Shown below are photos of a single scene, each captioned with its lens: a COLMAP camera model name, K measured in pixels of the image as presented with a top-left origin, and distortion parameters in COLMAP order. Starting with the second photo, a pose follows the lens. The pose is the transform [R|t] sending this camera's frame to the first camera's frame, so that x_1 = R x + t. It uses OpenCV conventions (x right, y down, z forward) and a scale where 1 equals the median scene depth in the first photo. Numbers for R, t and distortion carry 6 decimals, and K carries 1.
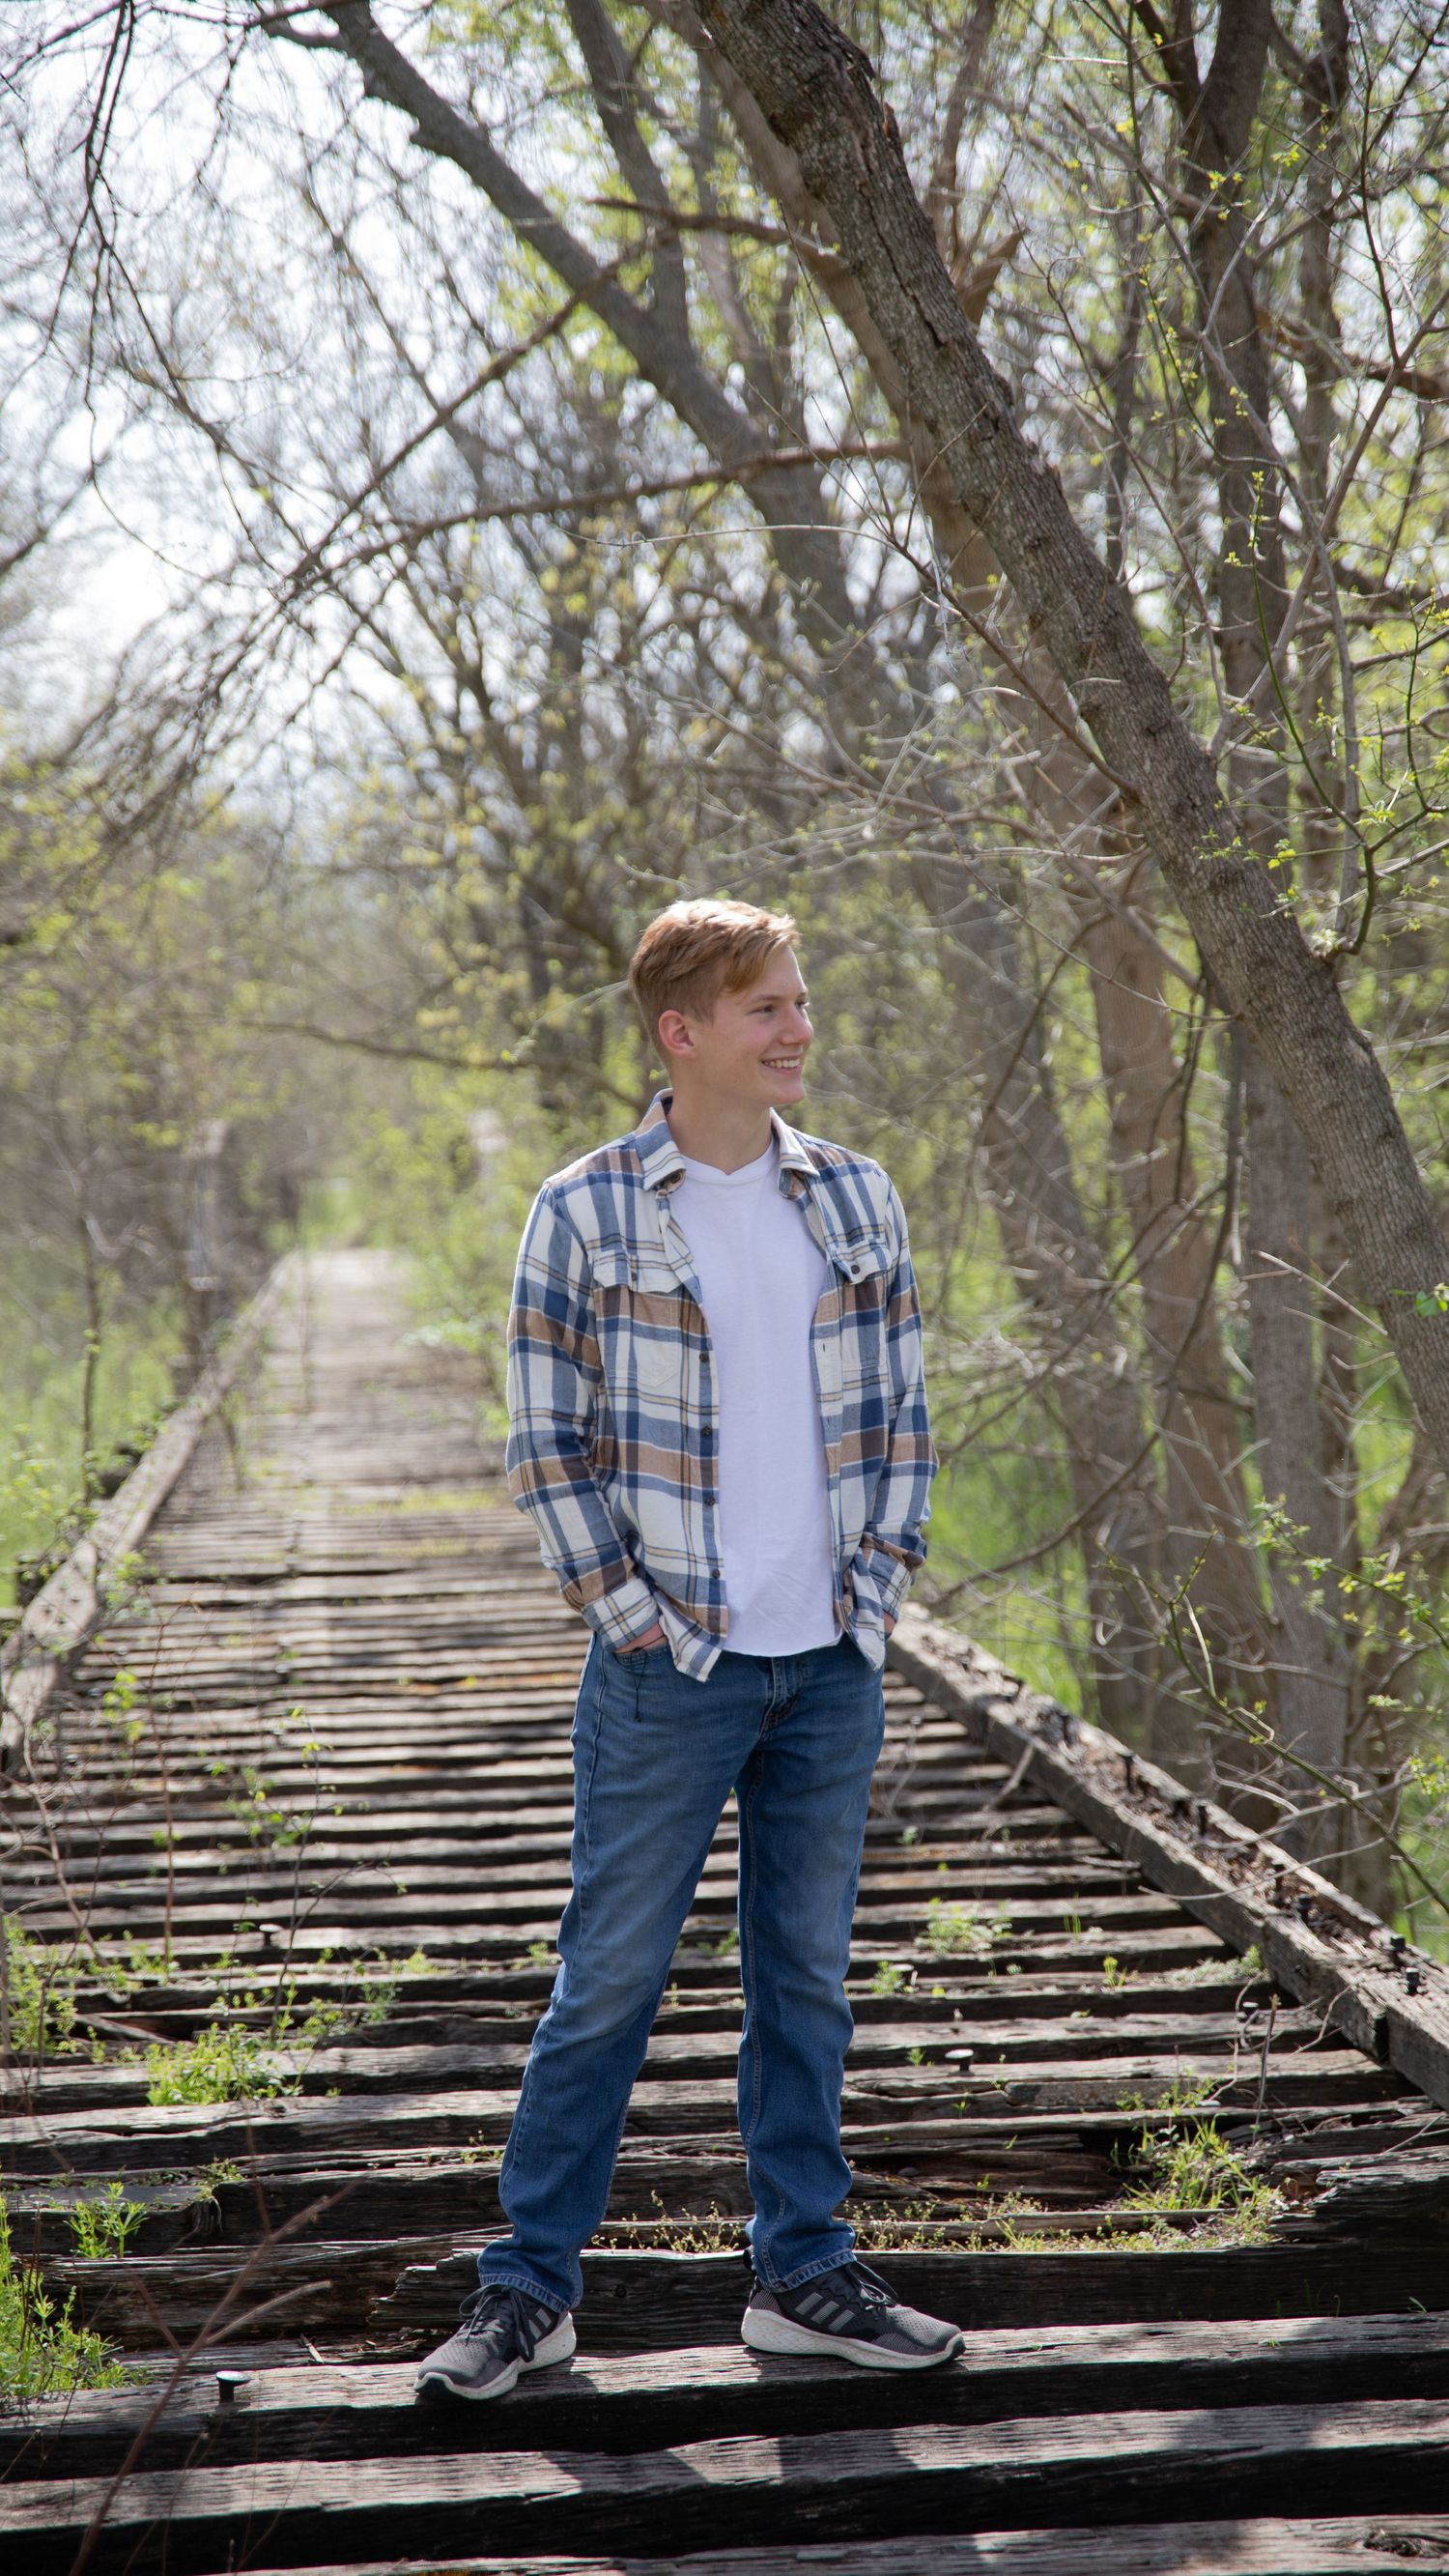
lens RADIAL K [[5571.7, 0, 724.5], [0, 5571.7, 1288.0], [0, 0, 1]] dist [0.016065, 0.099116]
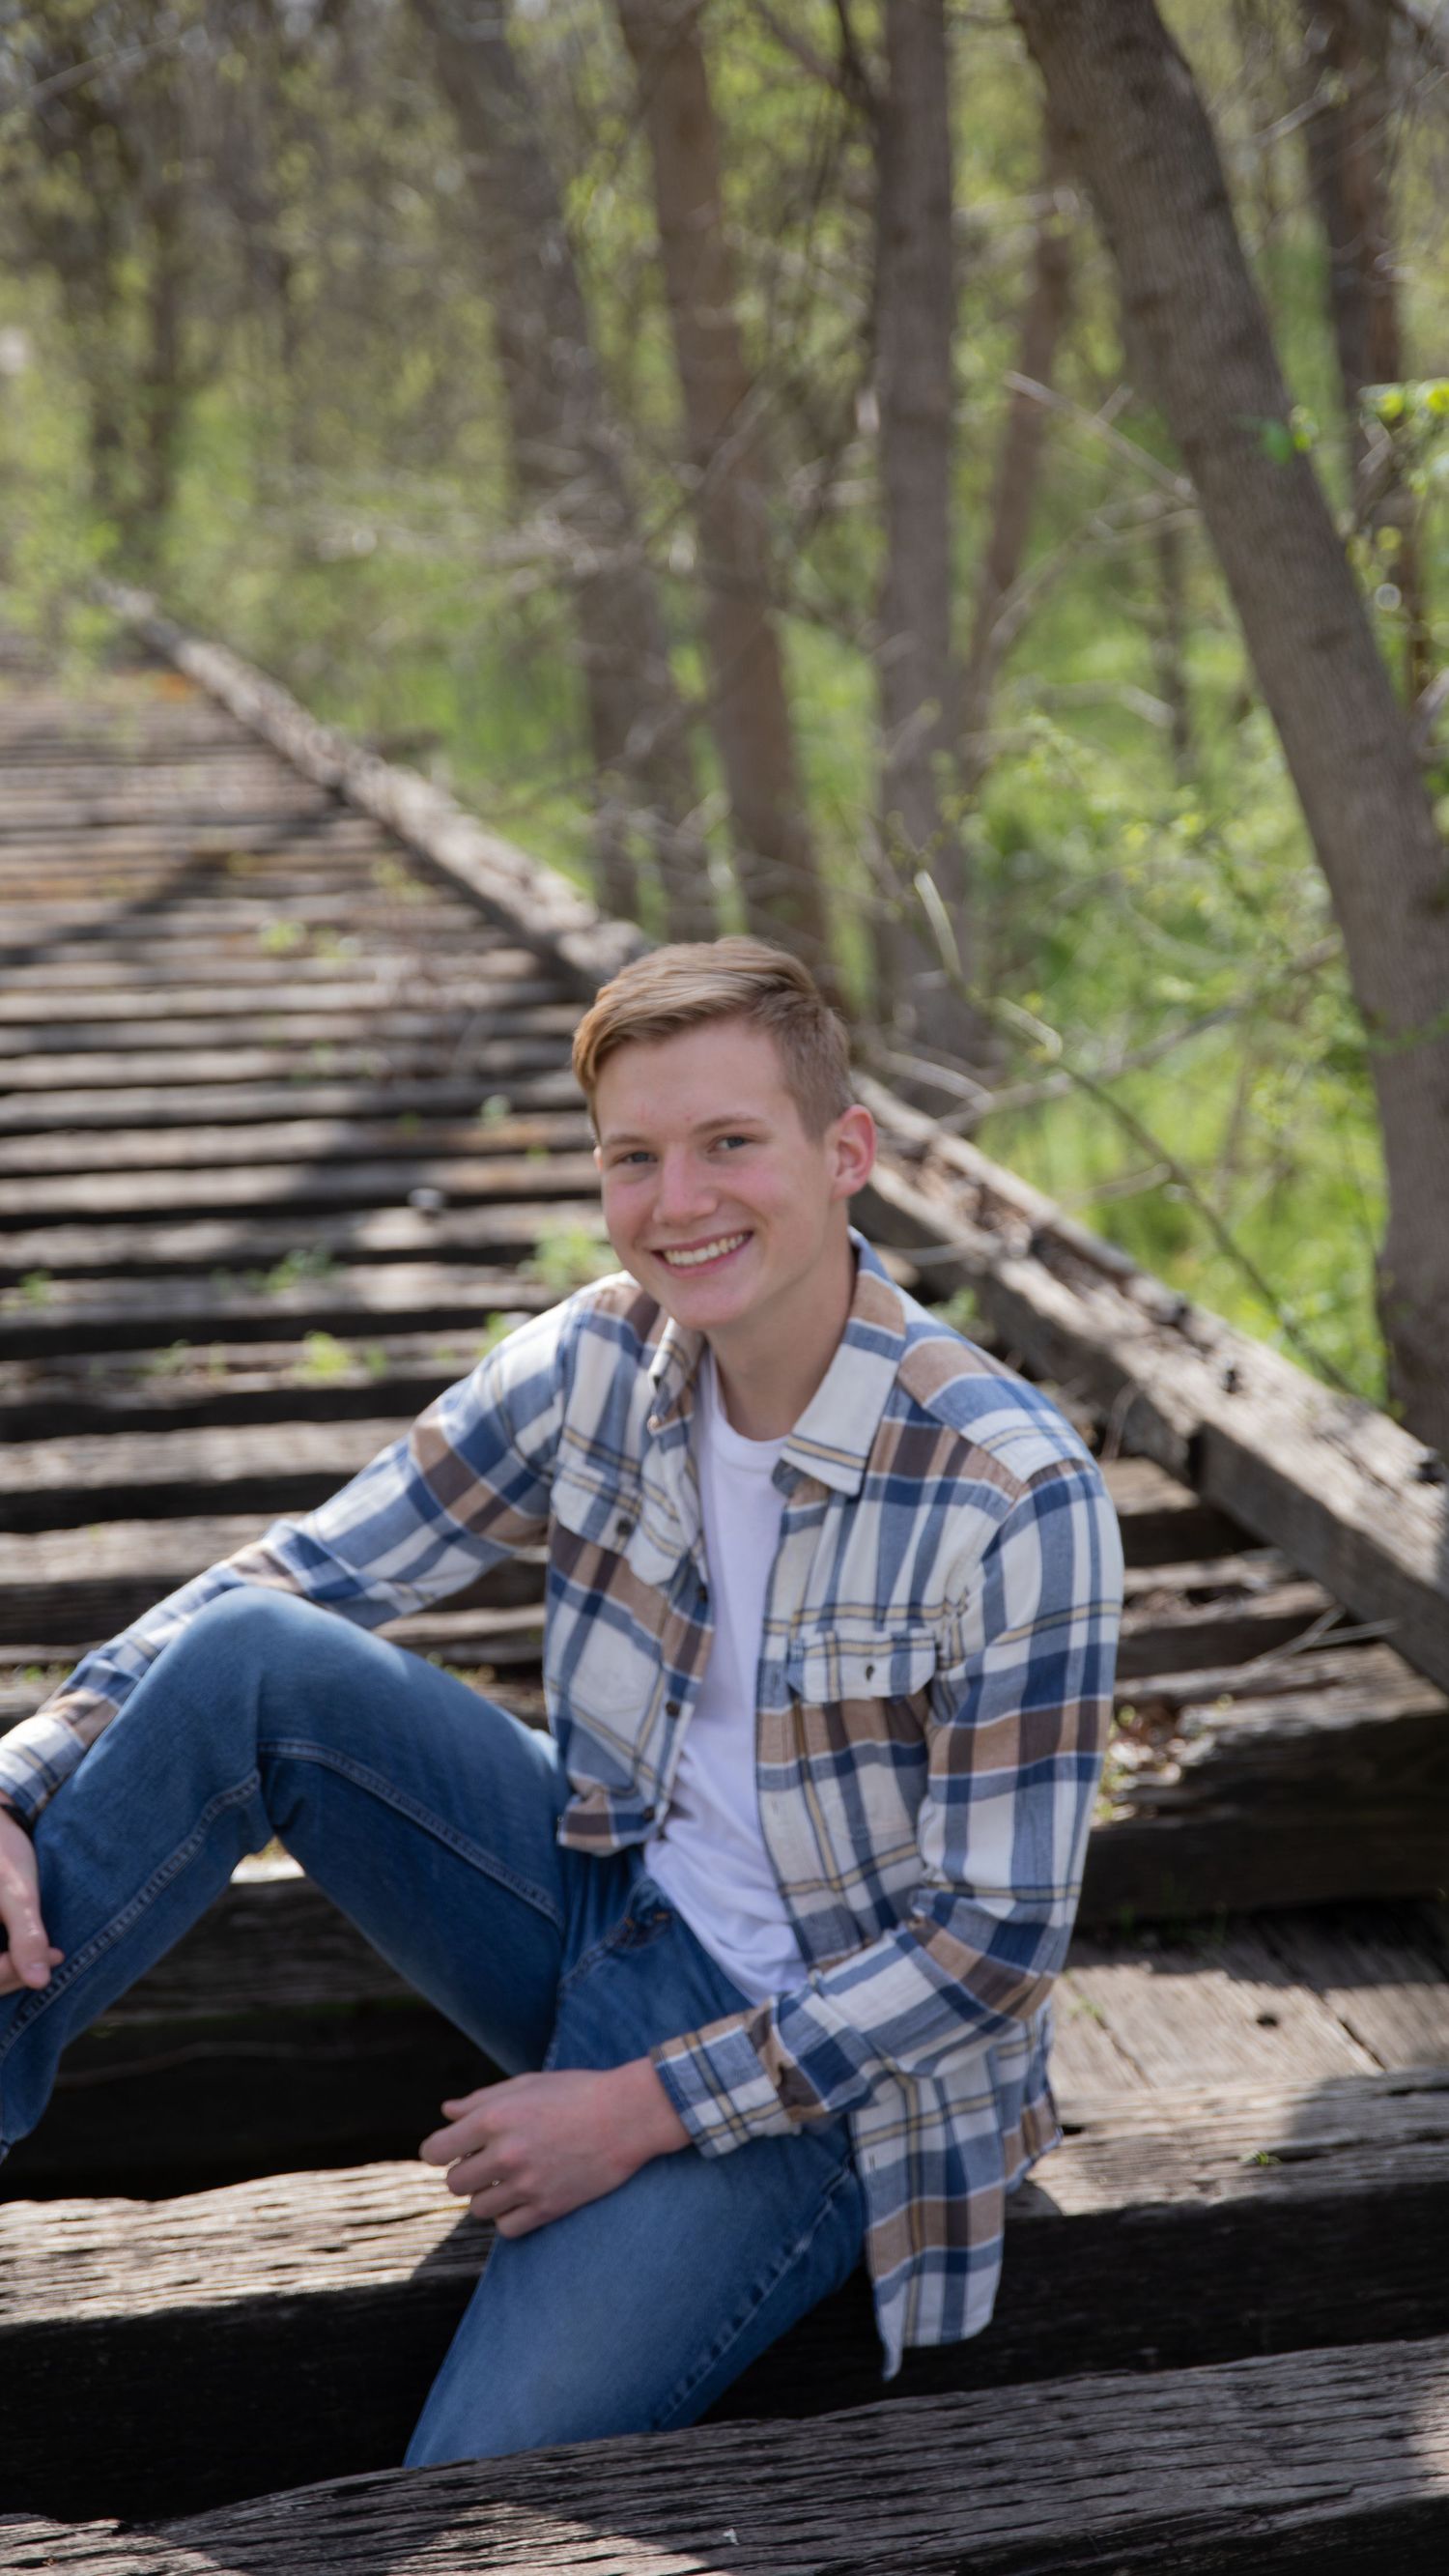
lens RADIAL K [[4410.6, 0, 724.5], [0, 4410.6, 1288.0], [0, 0, 1]] dist [0.174563, 0.013653]
pose [[0.993253, 0.006280, 0.115795, -0.010776], [-0.025913, 0.985303, 0.168836, 0.016592], [-0.113033, -0.170697, 0.978819, 0.451169]]
